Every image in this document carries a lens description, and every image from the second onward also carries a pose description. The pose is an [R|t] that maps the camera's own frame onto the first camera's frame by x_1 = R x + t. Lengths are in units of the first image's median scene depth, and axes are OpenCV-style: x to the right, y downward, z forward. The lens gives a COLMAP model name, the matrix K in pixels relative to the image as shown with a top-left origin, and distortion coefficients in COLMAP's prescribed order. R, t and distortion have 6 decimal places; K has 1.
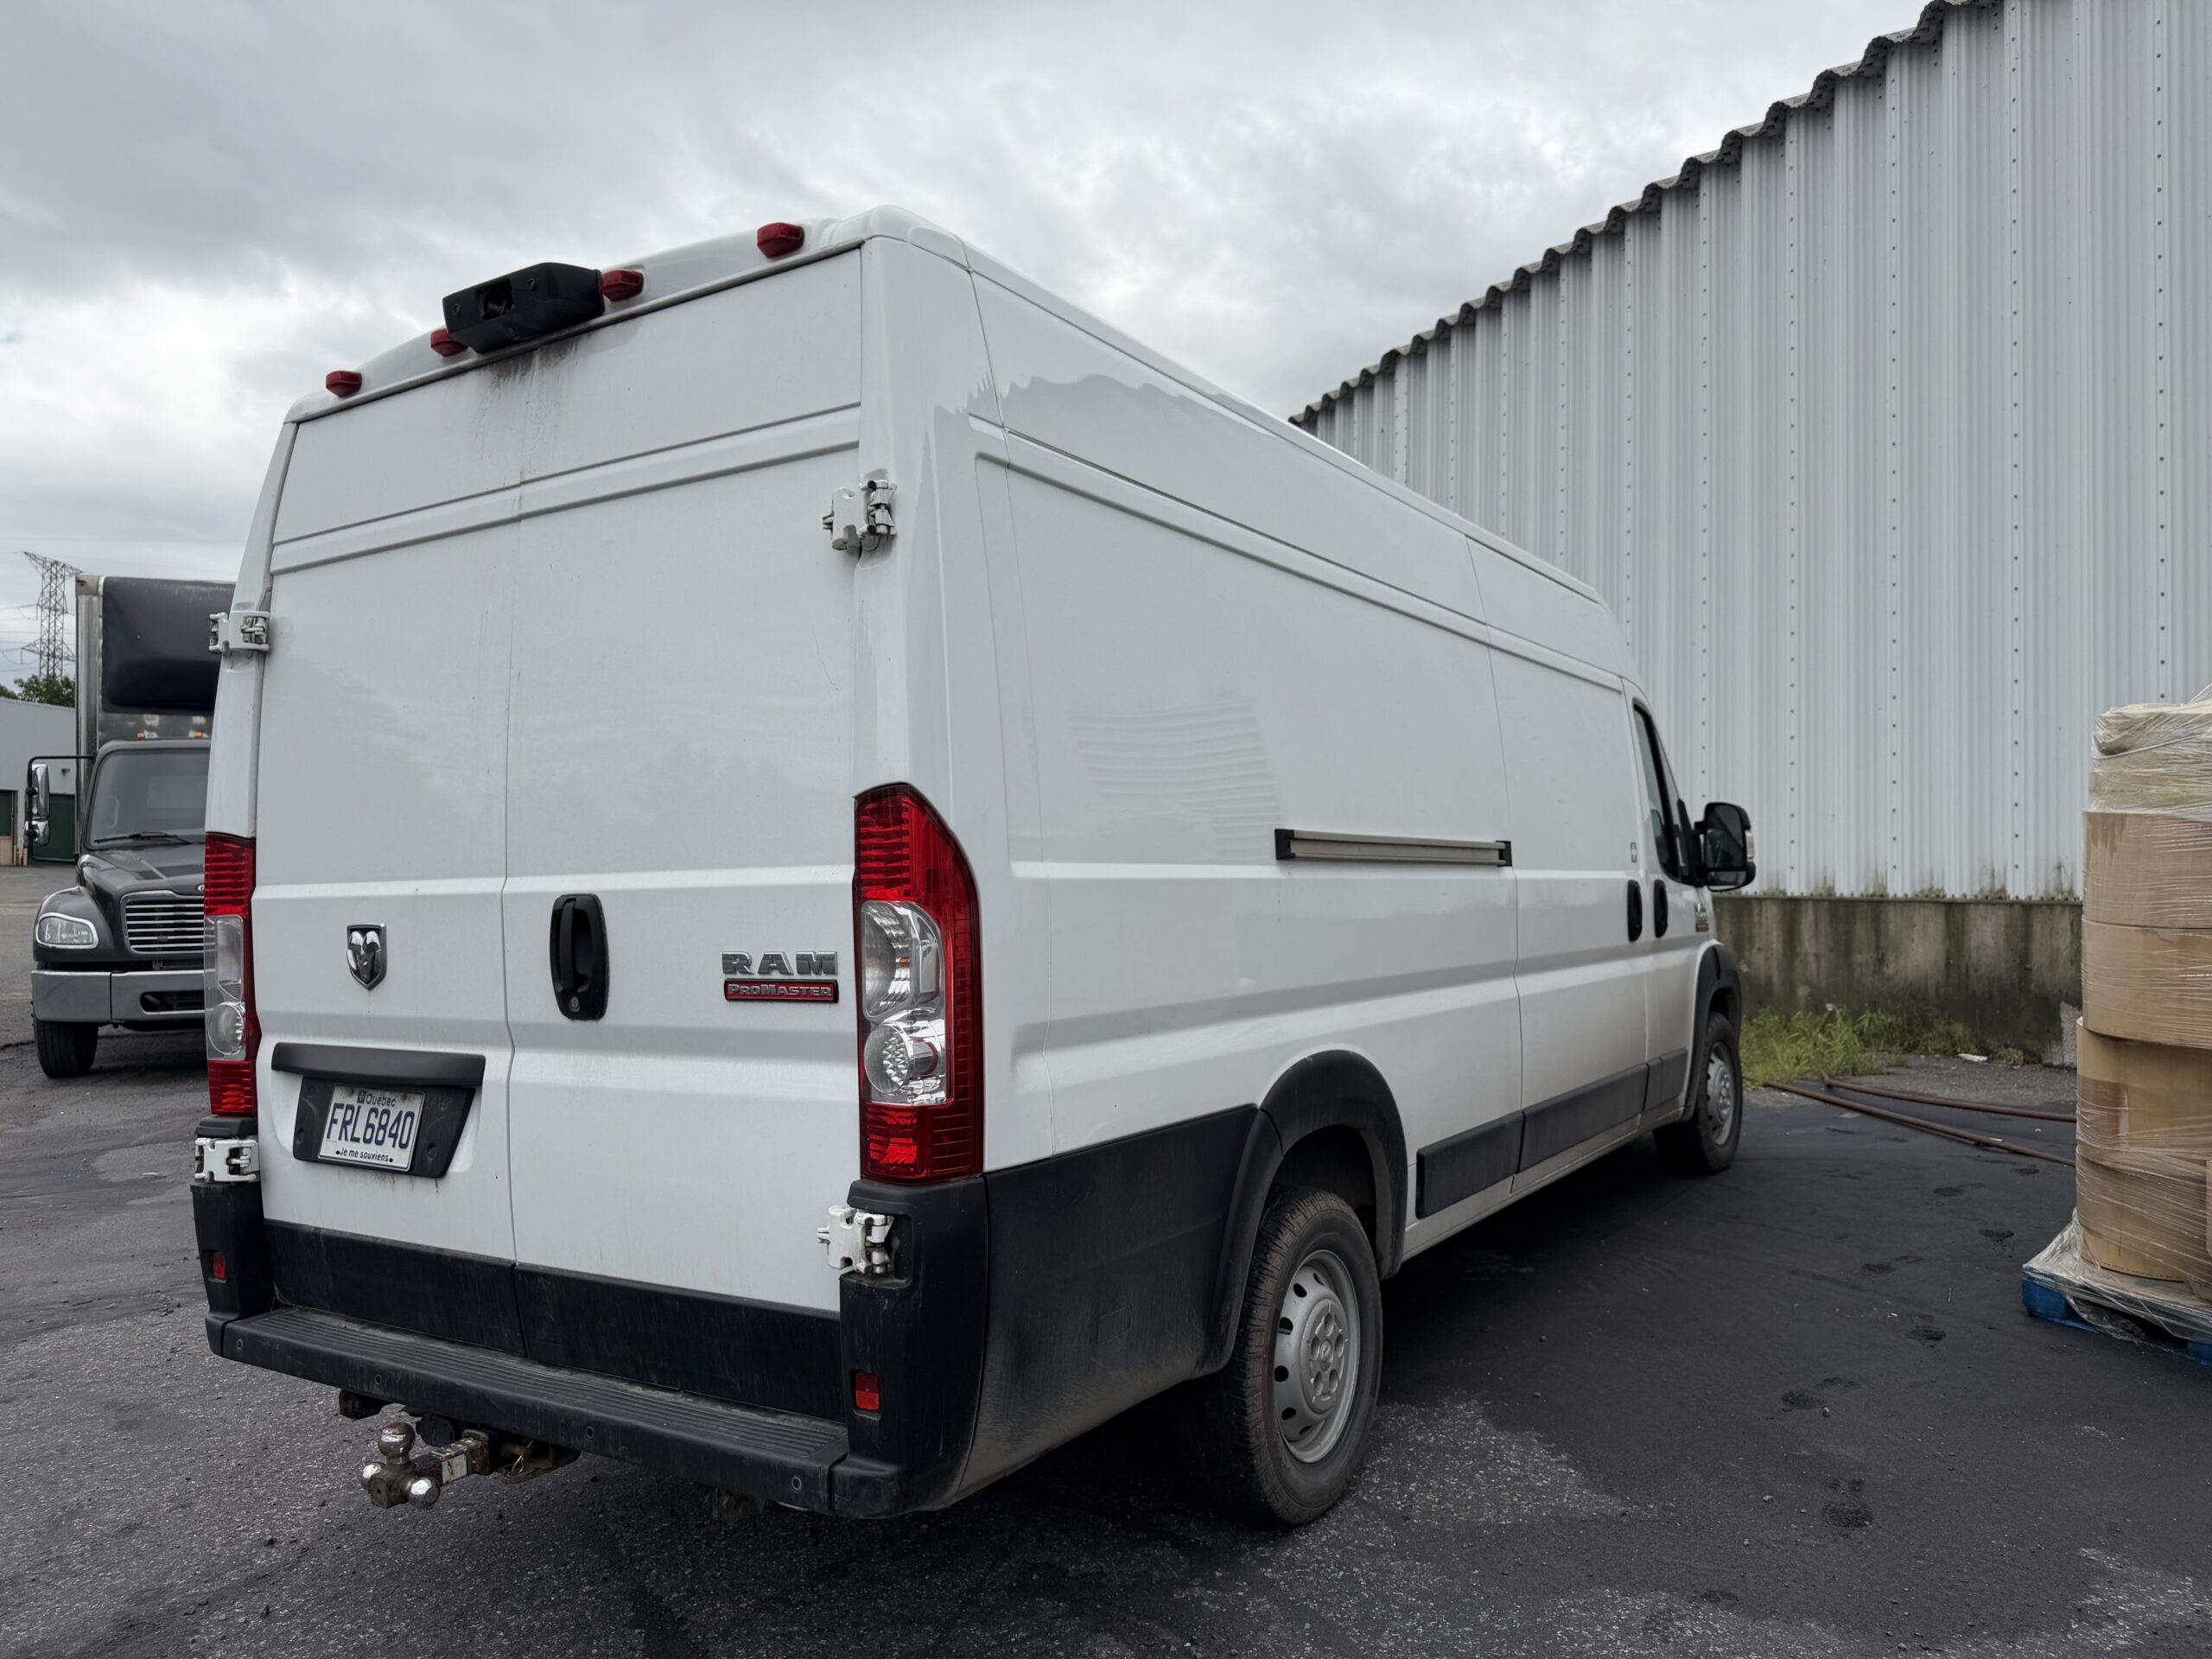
lens RADIAL K [[1581.4, 0, 1107.0], [0, 1581.4, 920.4], [0, 0, 1]] dist [-0.000681, 0.000560]
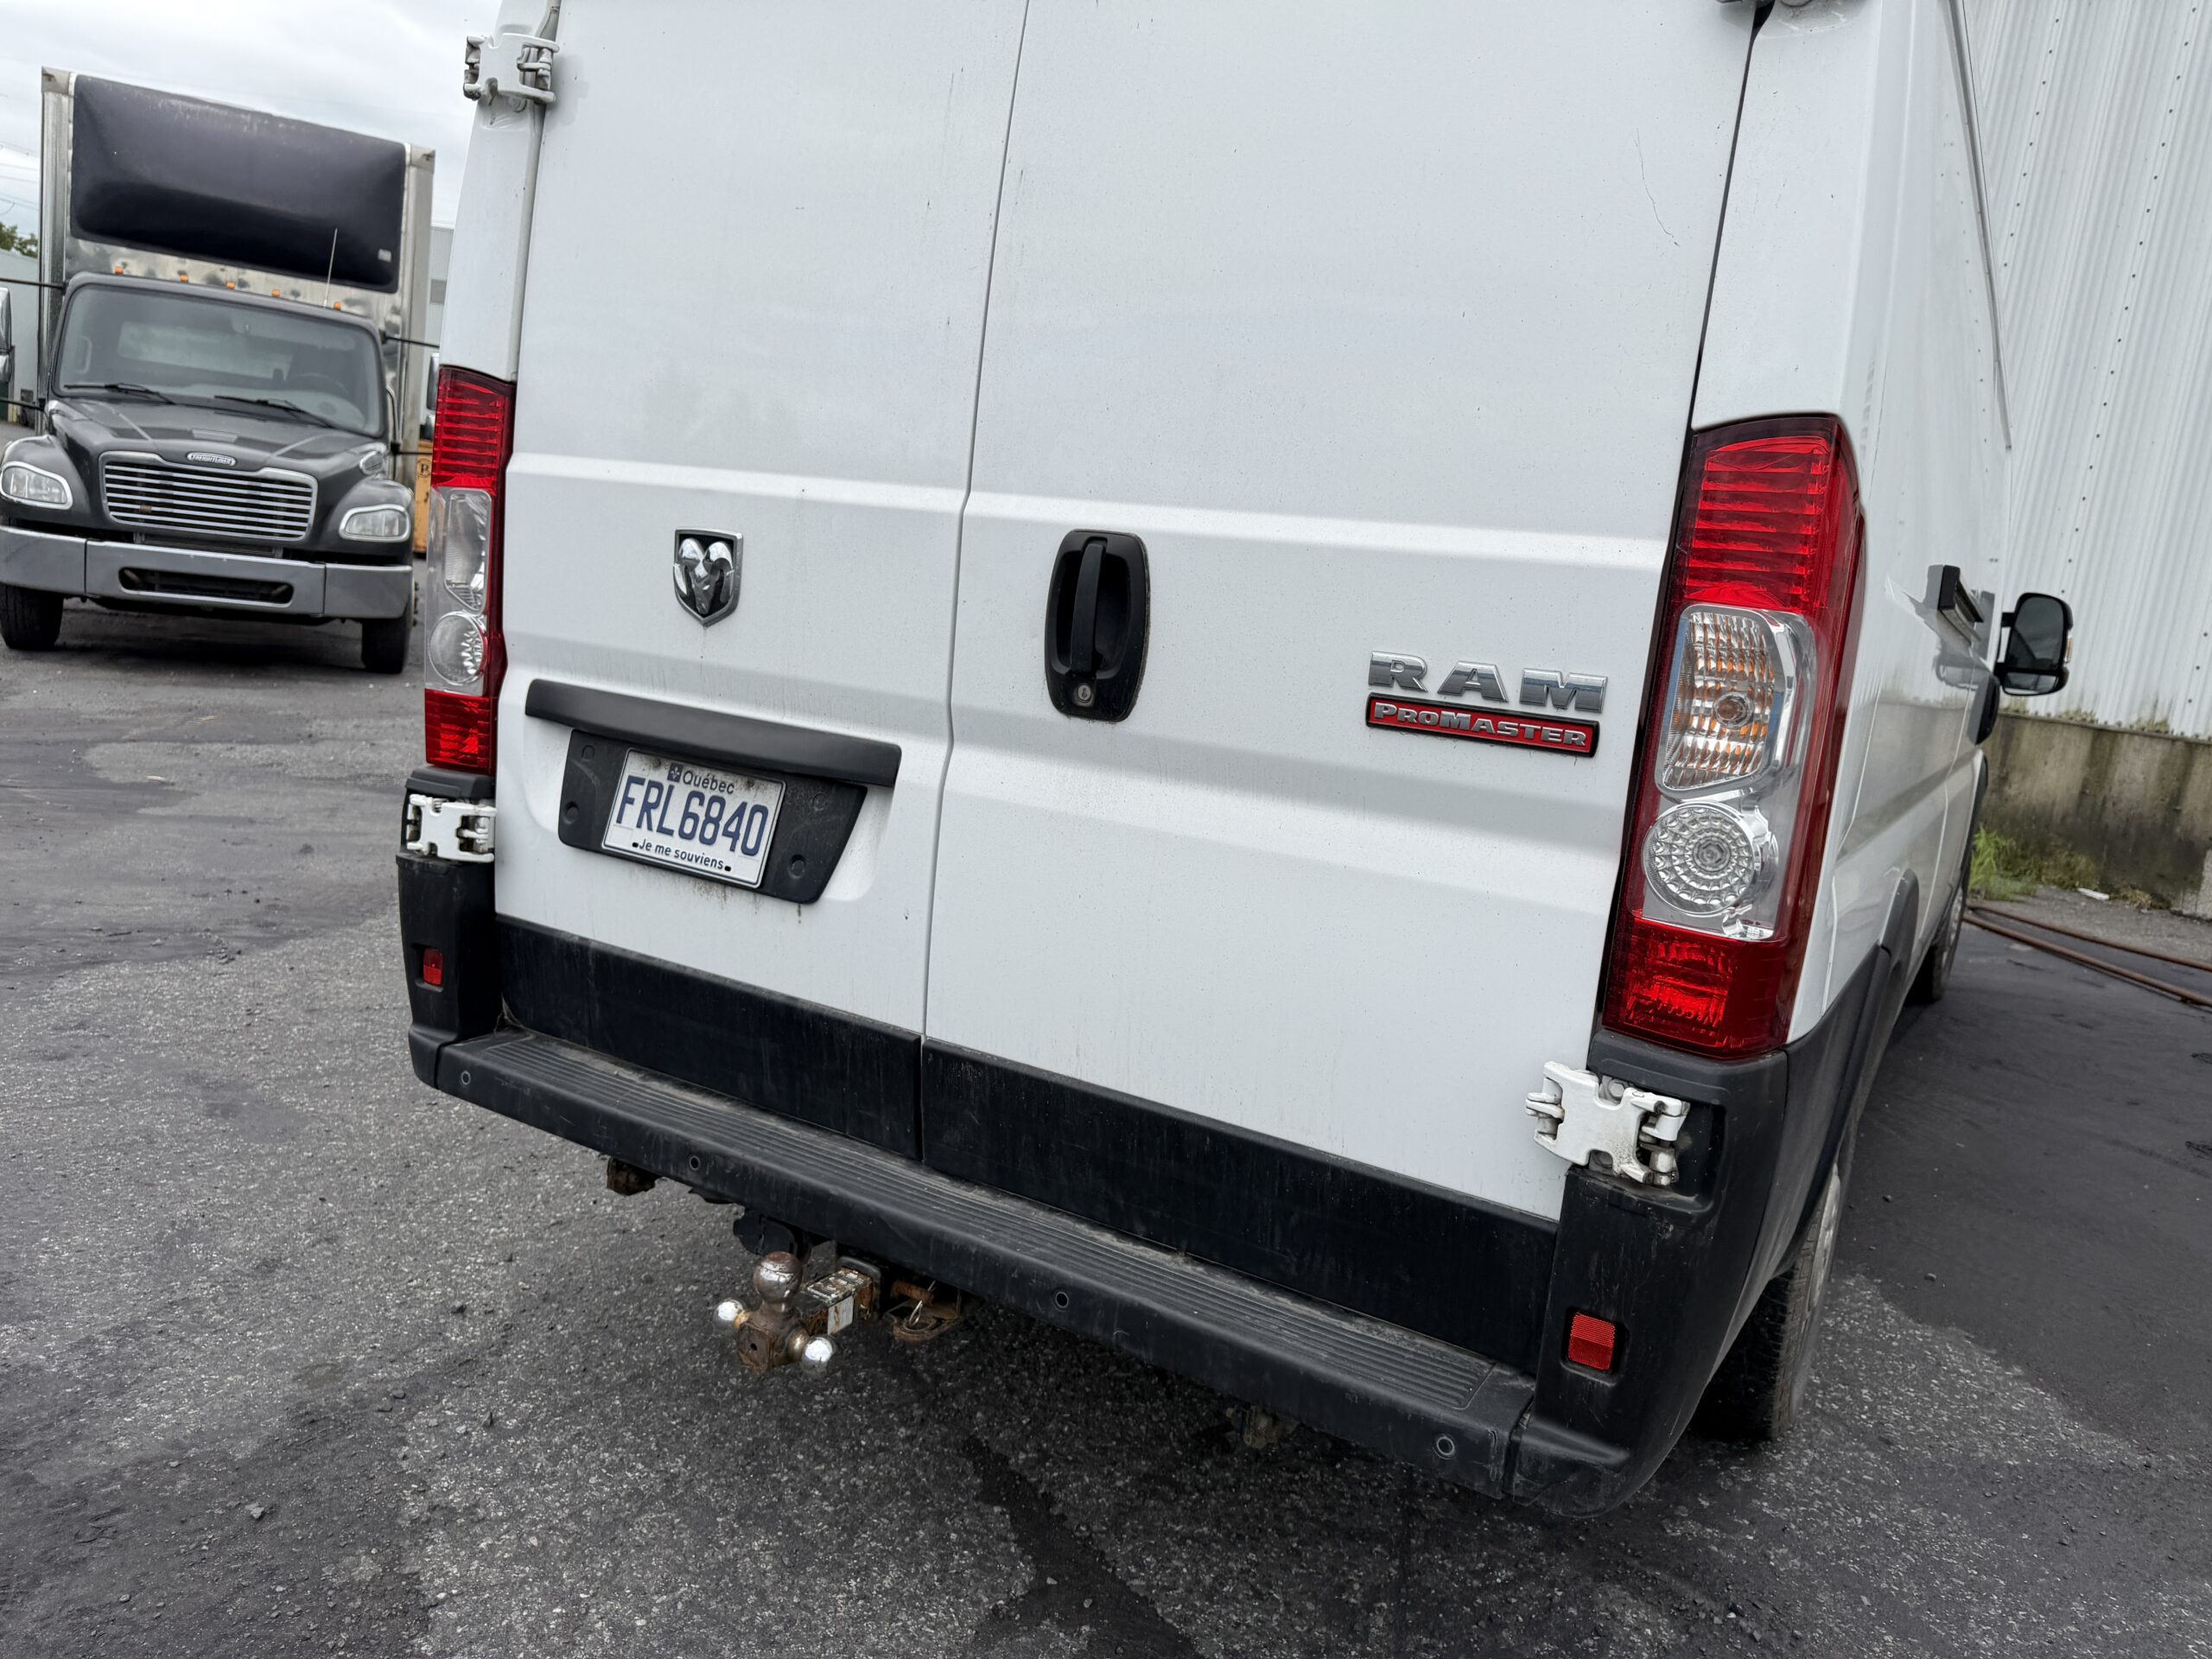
lens RADIAL K [[1569.1, 0, 1110.1], [0, 1569.1, 880.9], [0, 0, 1]] dist [0.008263, -0.010765]
pose [[0.990812, 0.123489, 0.055162, -0.291963], [-0.130804, 0.978631, 0.158655, 0.018984], [-0.034391, -0.164413, 0.985792, 0.265734]]
